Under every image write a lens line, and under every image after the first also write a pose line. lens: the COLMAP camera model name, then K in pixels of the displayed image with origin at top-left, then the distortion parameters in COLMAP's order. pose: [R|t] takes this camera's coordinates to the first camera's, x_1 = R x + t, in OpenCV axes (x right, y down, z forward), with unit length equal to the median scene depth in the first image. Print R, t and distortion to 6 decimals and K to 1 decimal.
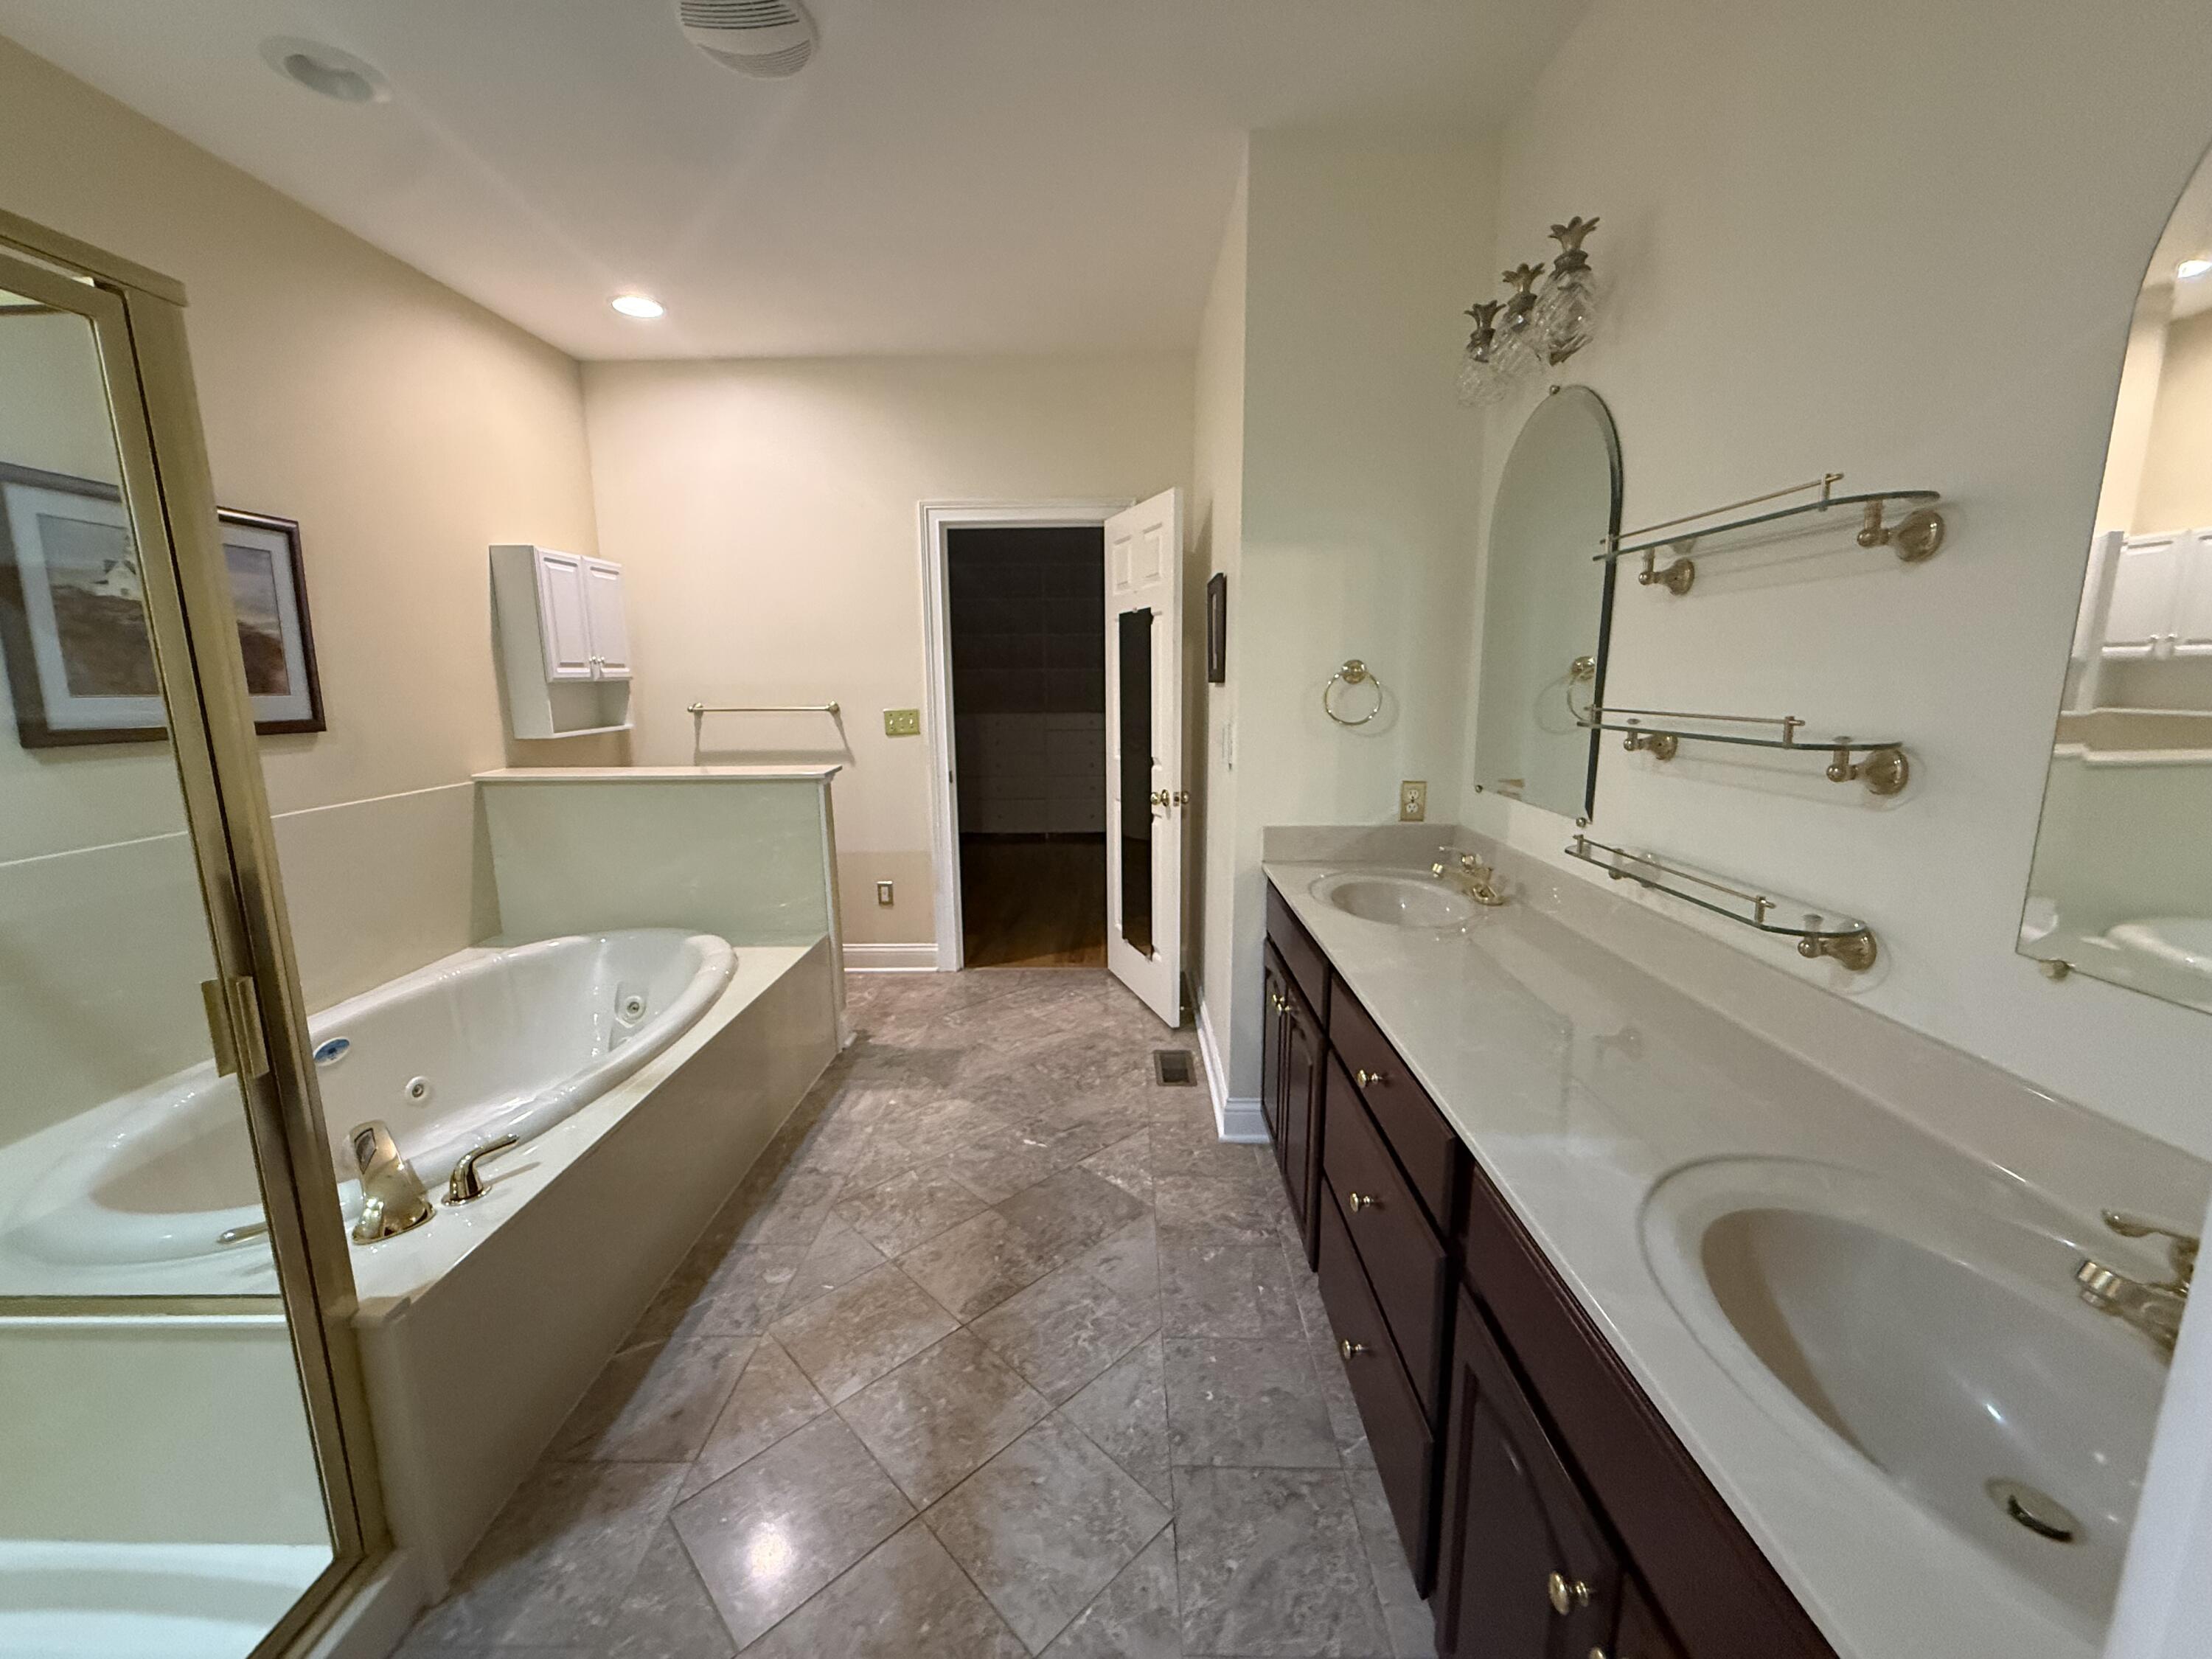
lens RADIAL K [[882.5, 0, 1103.1], [0, 882.5, 832.2], [0, 0, 1]] dist [-0.001134, 0.001035]
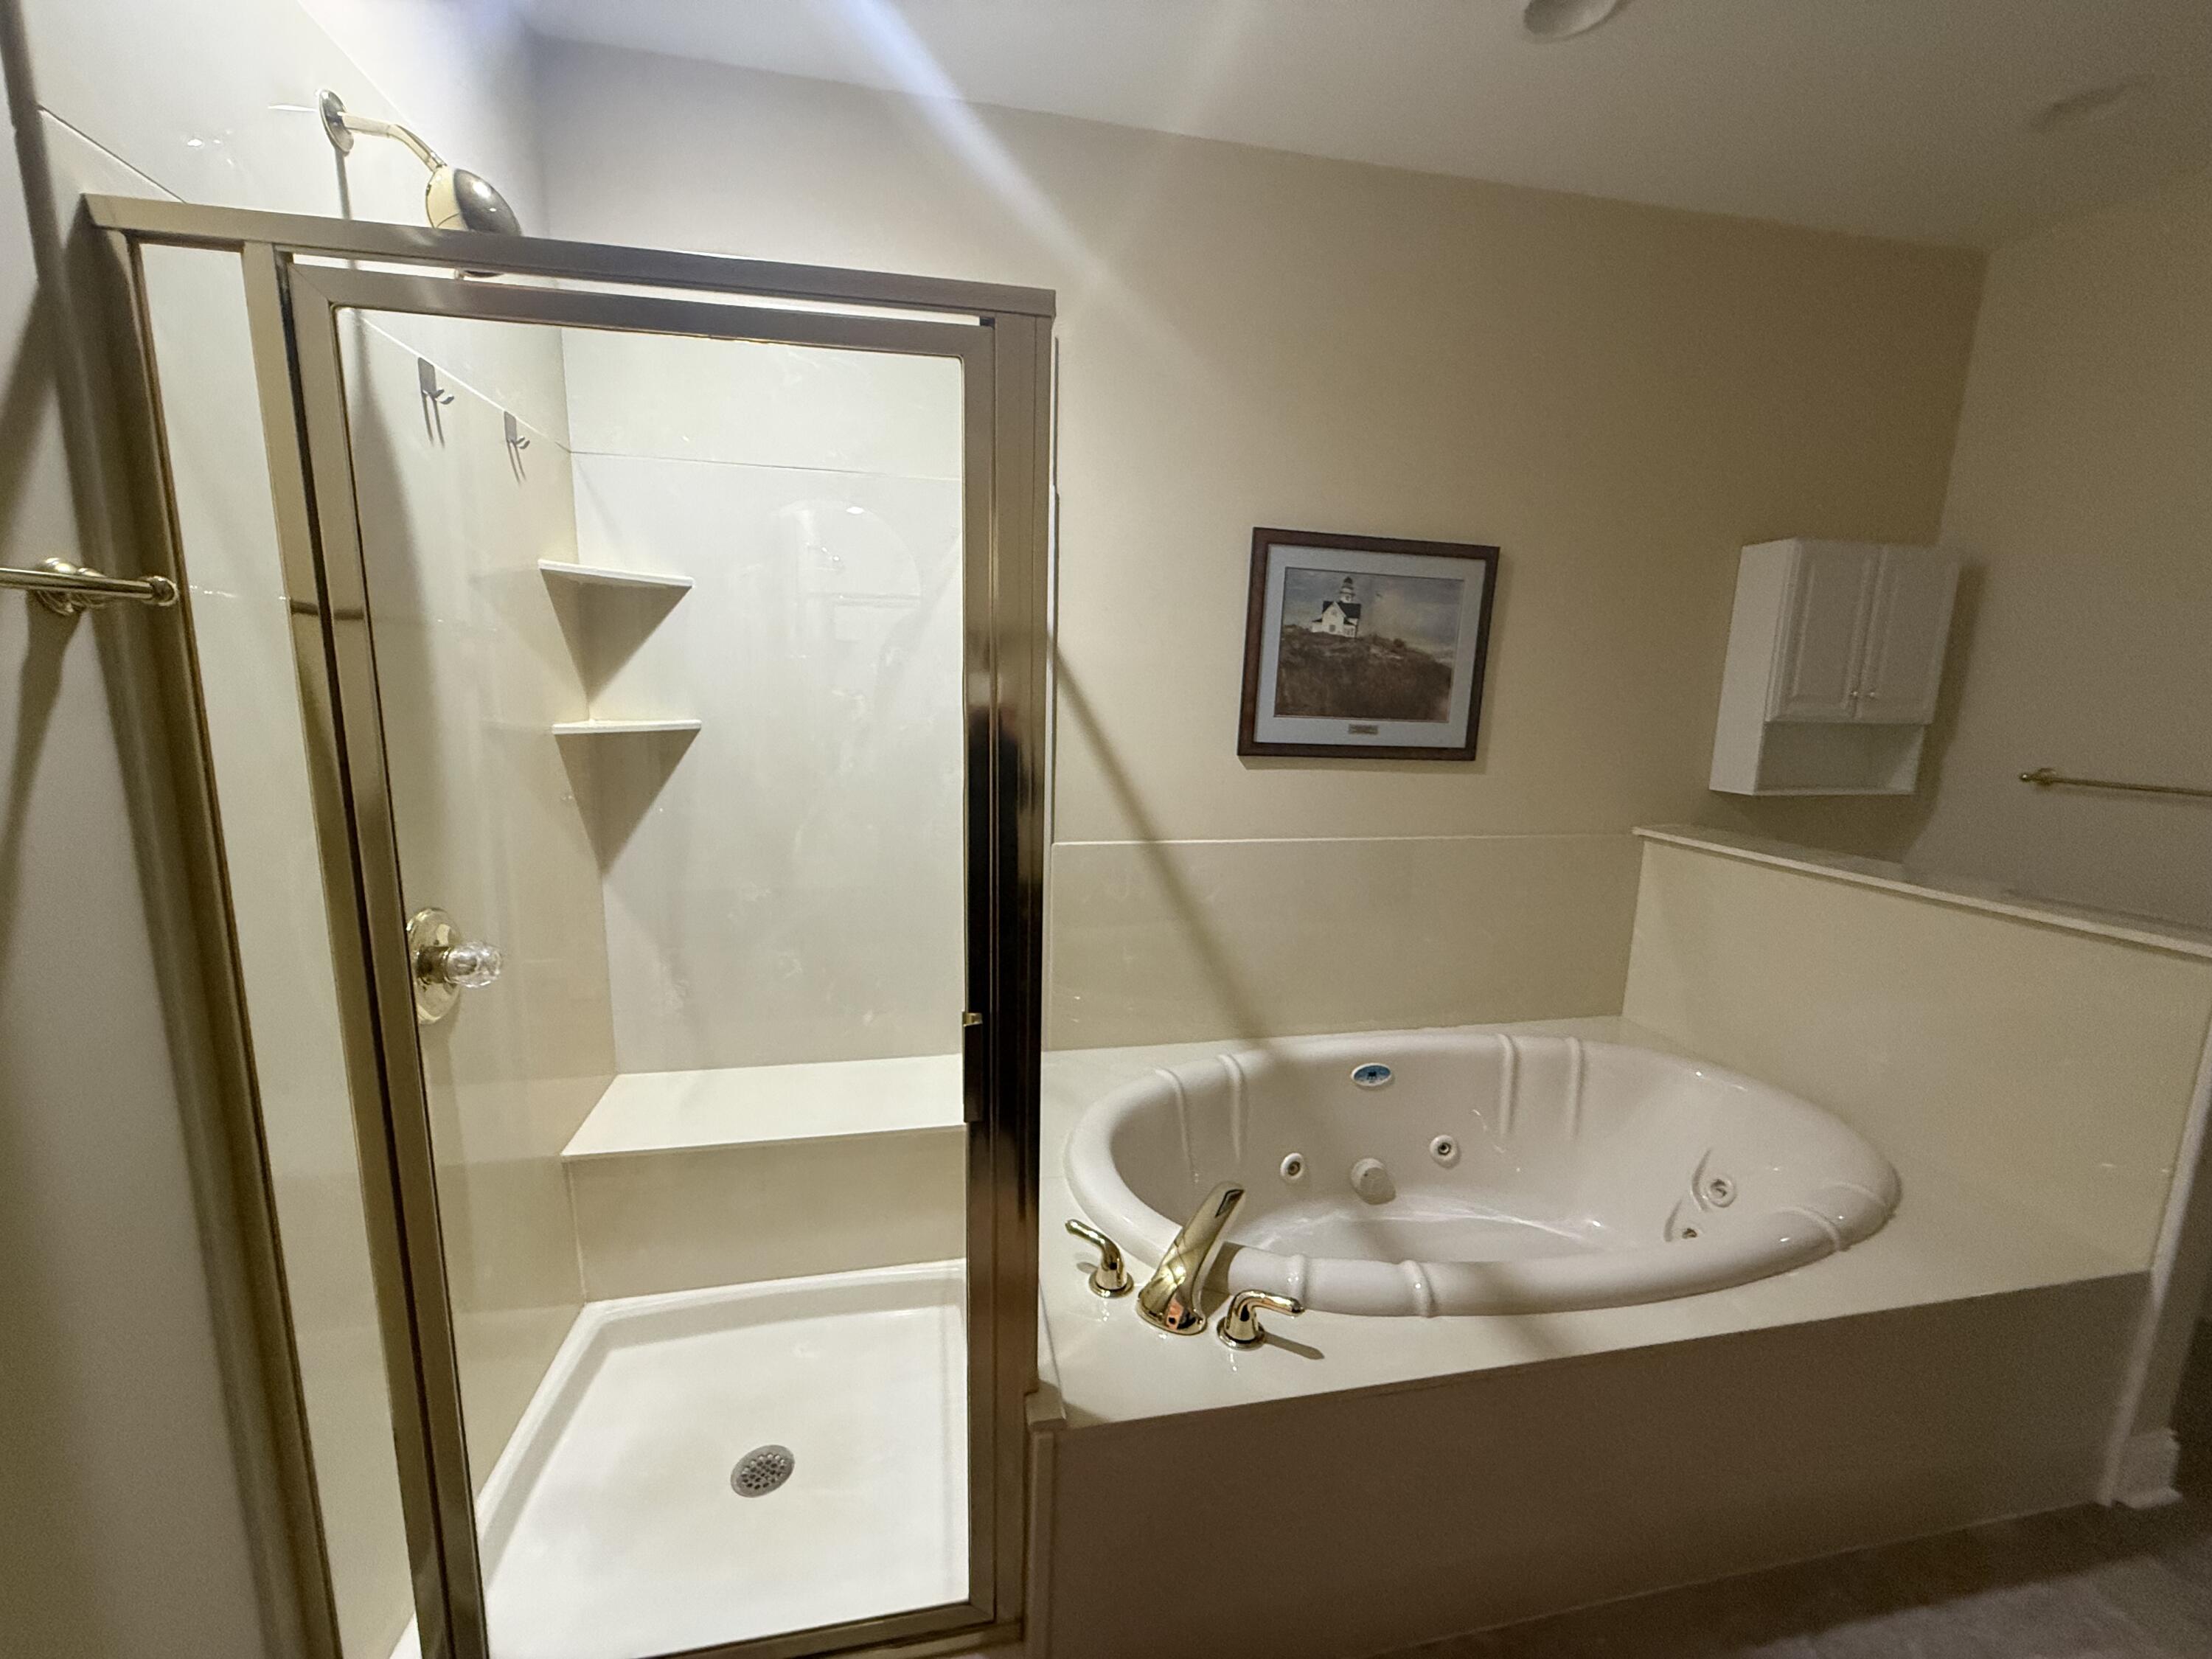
lens RADIAL K [[882.5, 0, 1093.9], [0, 882.5, 830.9], [0, 0, 1]] dist [-0.001134, 0.001035]
pose [[0.217159, 0.174921, -0.960336, -0.028010], [-0.199509, 0.970999, 0.131748, -0.109587], [0.955530, 0.162986, 0.245760, 0.483969]]
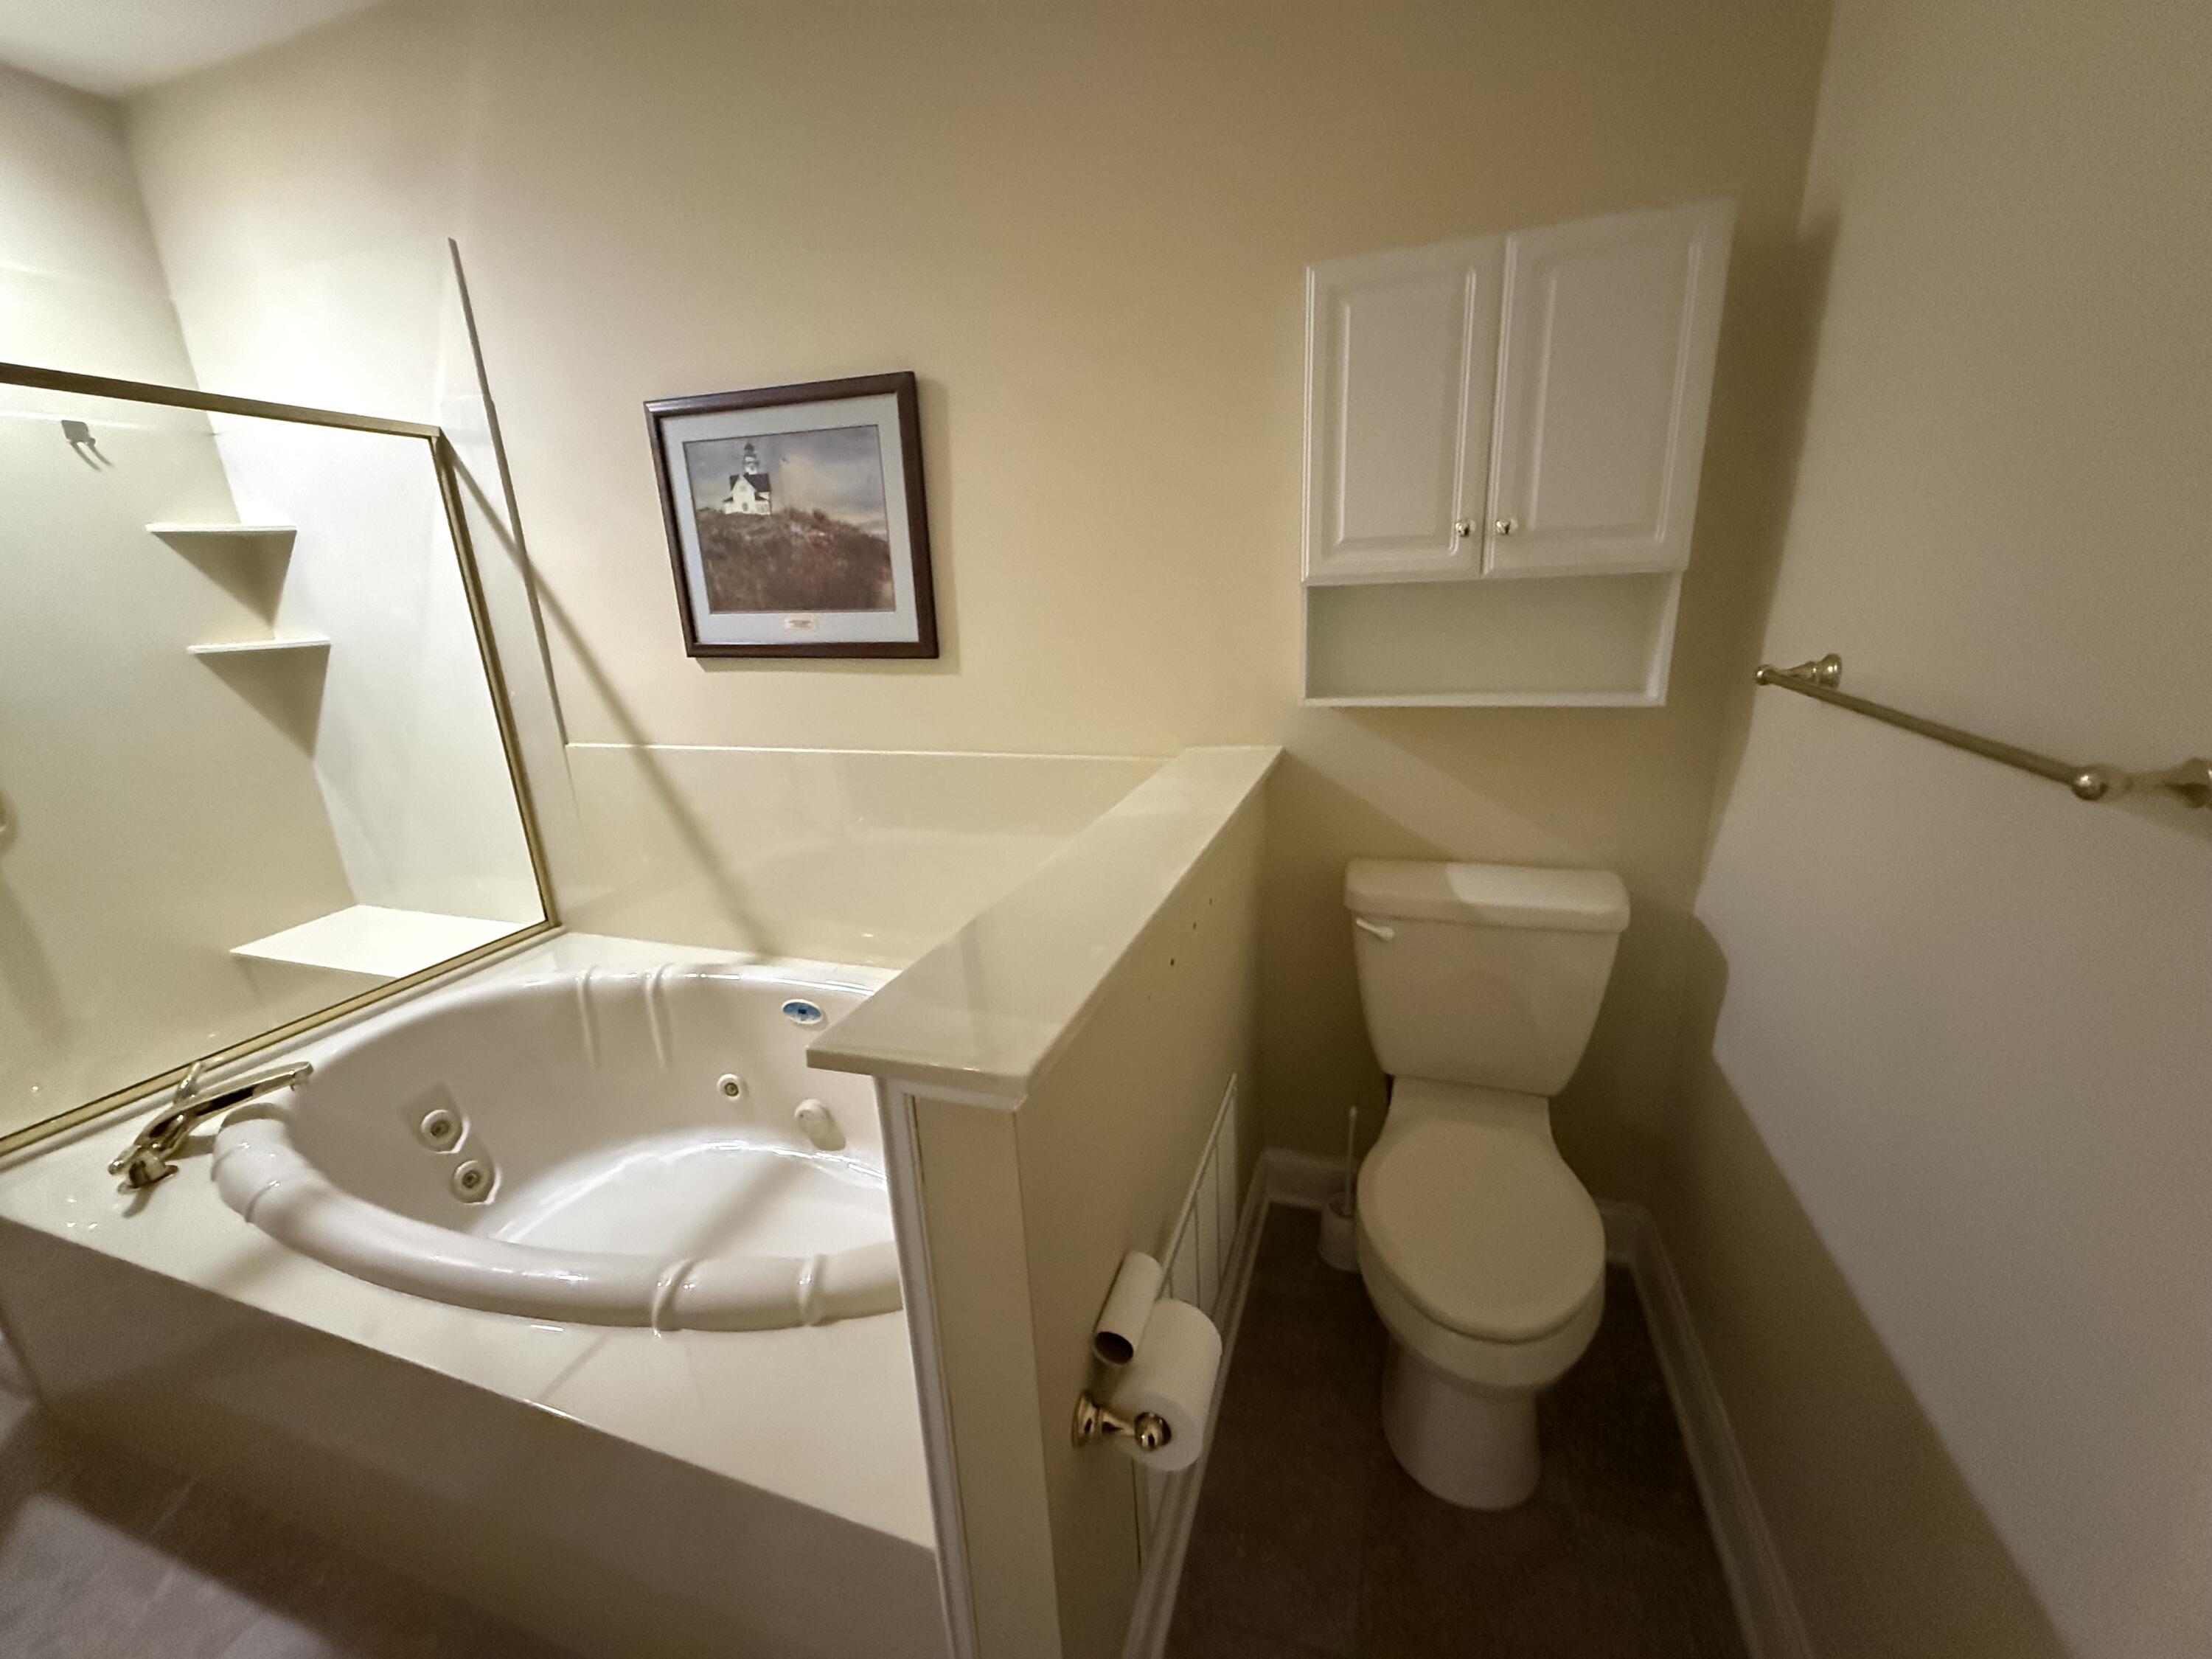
lens RADIAL K [[882.5, 0, 1106.6], [0, 882.5, 831.4], [0, 0, 1]] dist [-0.001134, 0.001035]
pose [[-0.308785, 0.288771, -0.906236, -0.235099], [-0.123845, 0.932479, 0.339331, -0.332286], [0.943035, 0.217013, -0.252173, 1.789508]]
